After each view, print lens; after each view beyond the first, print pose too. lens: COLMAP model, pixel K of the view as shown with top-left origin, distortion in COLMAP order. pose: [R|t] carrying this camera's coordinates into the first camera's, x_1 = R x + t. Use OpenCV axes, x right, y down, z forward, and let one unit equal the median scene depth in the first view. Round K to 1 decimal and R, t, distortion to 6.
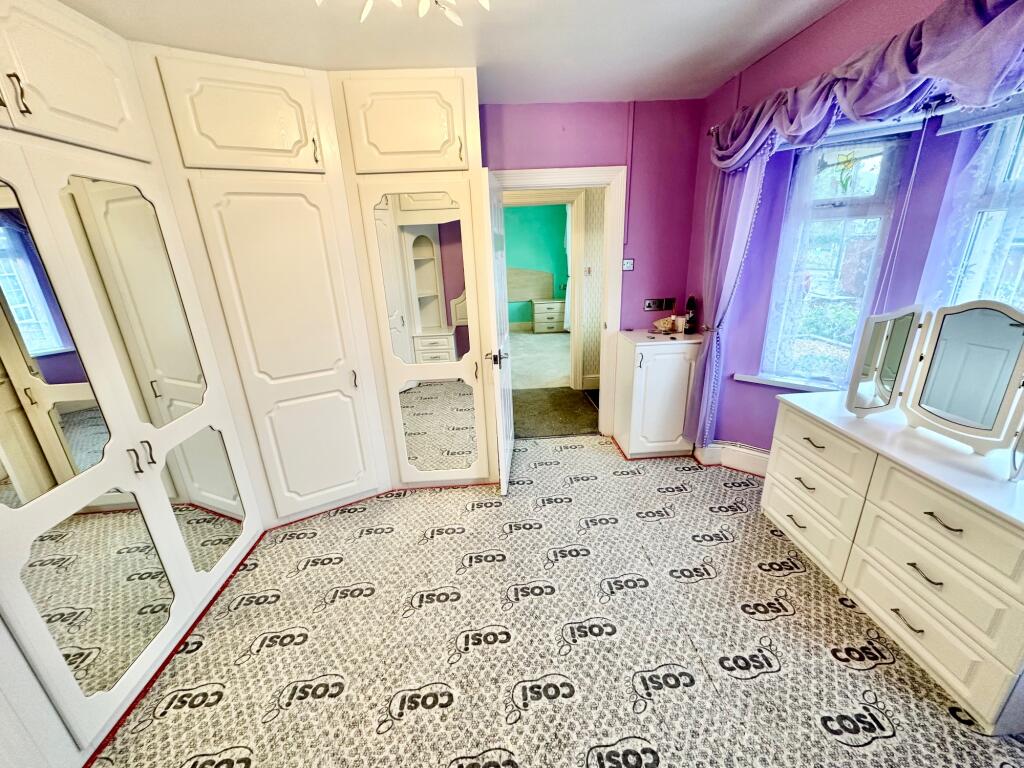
lens RADIAL K [[405.6, 0, 509.5], [0, 405.6, 383.8], [0, 0, 1]] dist [-0.000128, 0.000314]
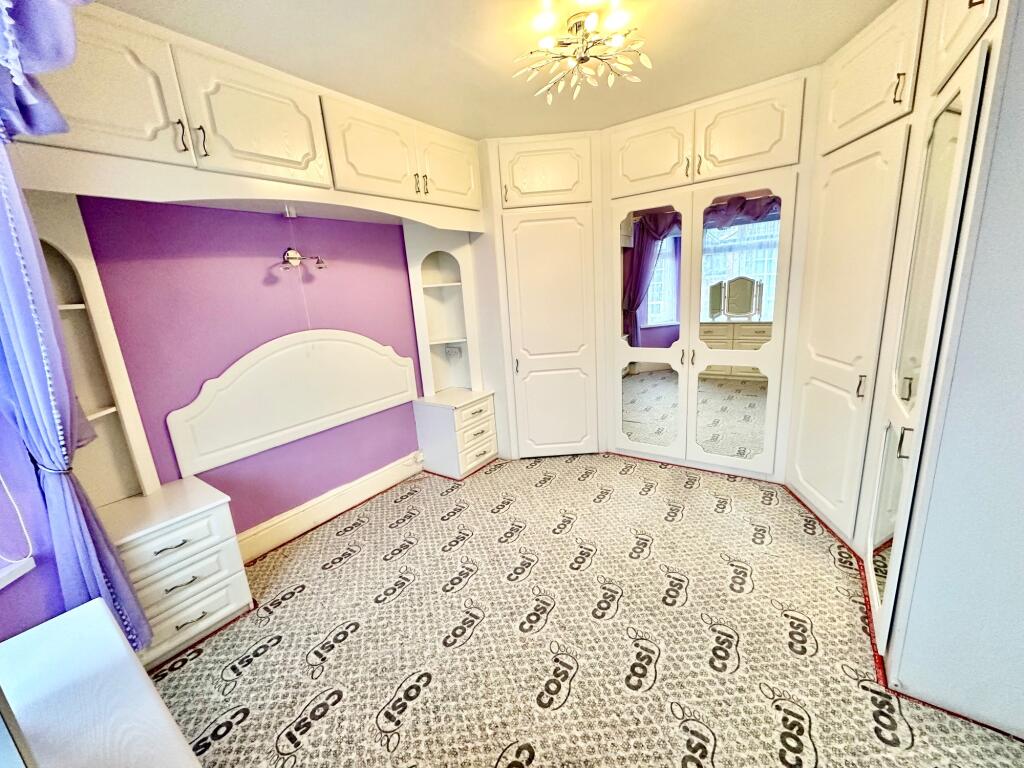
lens RADIAL K [[405.6, 0, 510.9], [0, 405.6, 383.3], [0, 0, 1]] dist [-0.000128, 0.000314]
pose [[-0.616098, 0.265553, -0.741556, 0.936177], [-0.159490, 0.879896, 0.447600, -0.398916], [0.771354, 0.394036, -0.499749, 1.361026]]
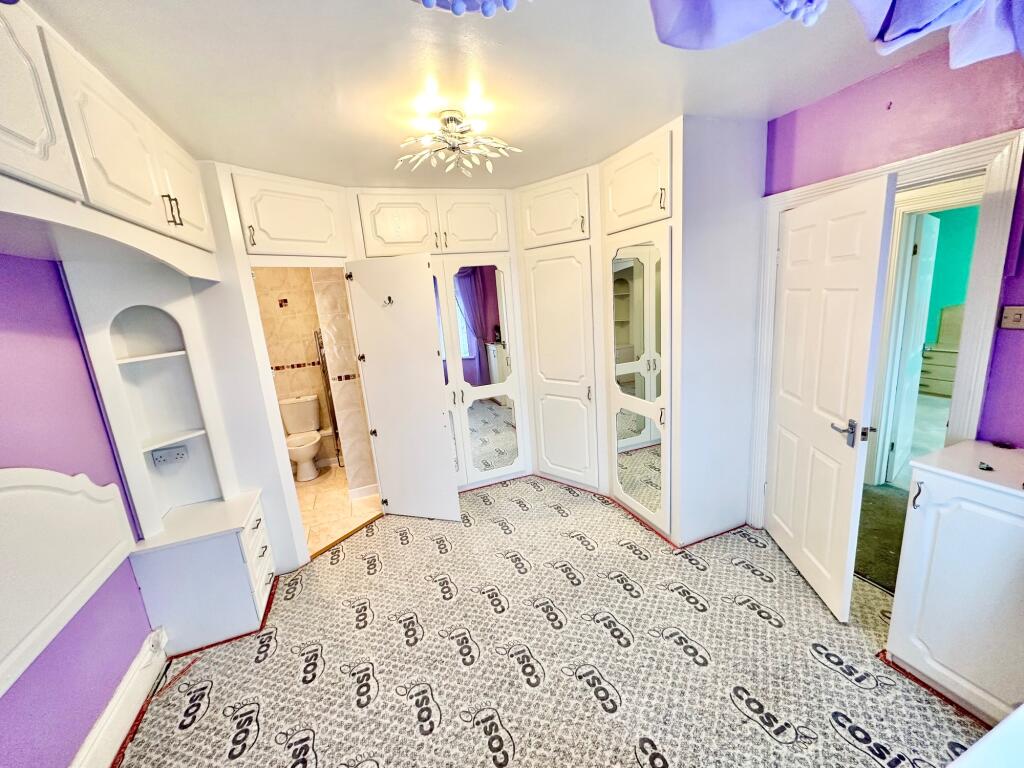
lens RADIAL K [[405.6, 0, 510.6], [0, 405.6, 383.4], [0, 0, 1]] dist [-0.000128, 0.000314]
pose [[0.313306, 0.219560, -0.923923, 1.097862], [-0.244502, 0.958757, 0.144927, -0.257571], [0.917637, 0.180494, 0.354067, 0.505795]]
